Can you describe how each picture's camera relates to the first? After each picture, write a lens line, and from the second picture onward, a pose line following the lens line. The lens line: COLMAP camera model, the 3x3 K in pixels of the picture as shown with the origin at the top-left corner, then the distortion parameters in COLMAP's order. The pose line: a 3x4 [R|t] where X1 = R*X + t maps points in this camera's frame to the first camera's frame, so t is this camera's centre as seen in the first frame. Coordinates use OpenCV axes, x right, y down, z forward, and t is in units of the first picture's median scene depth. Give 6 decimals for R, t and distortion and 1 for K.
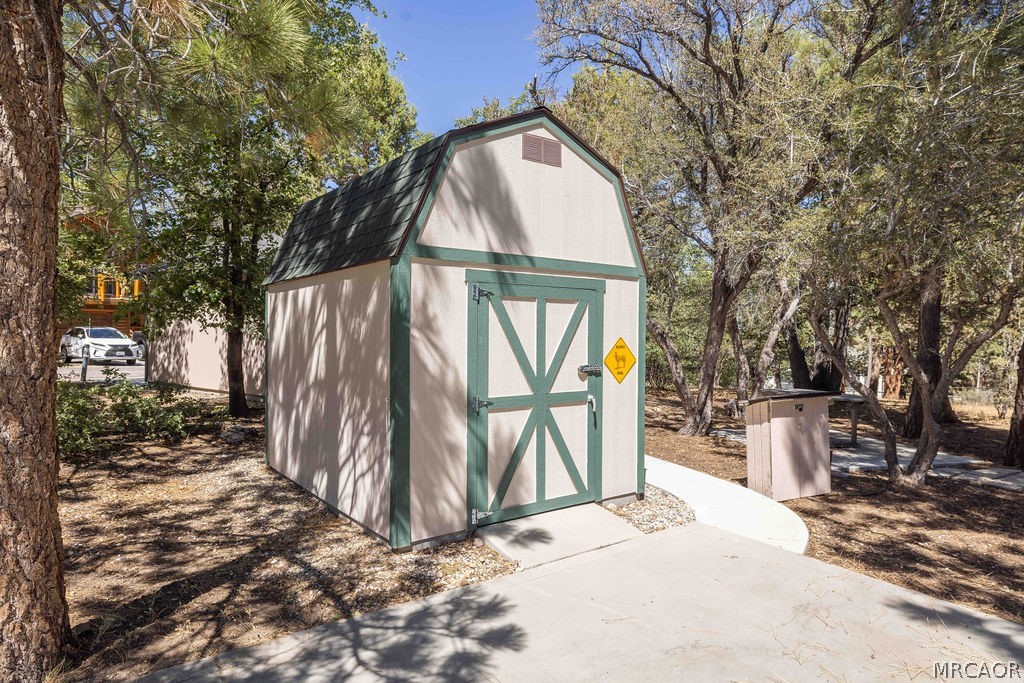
lens RADIAL K [[618.7, 0, 512.0], [0, 618.7, 337.7], [0, 0, 1]] dist [0.000411, -0.000328]
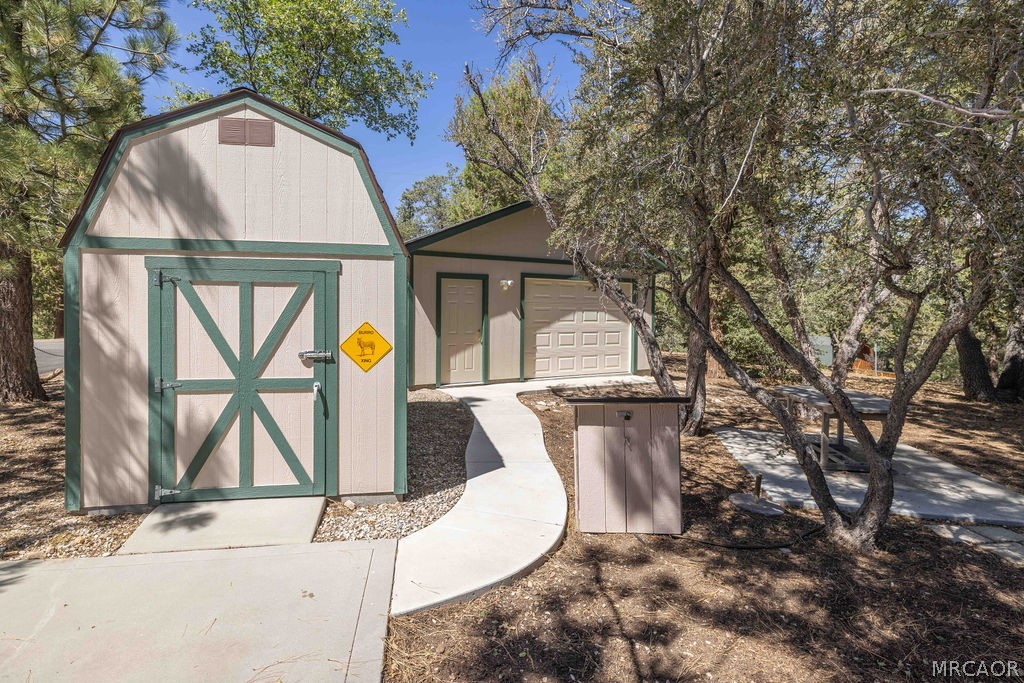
lens RADIAL K [[506.5, 0, 509.3], [0, 506.5, 324.7], [0, 0, 1]] dist [-0.001968, 0.000591]
pose [[0.884847, 0.008738, -0.465801, 0.822832], [-0.004667, 0.999940, 0.009893, -0.006189], [0.465859, -0.006580, 0.884834, 0.495364]]
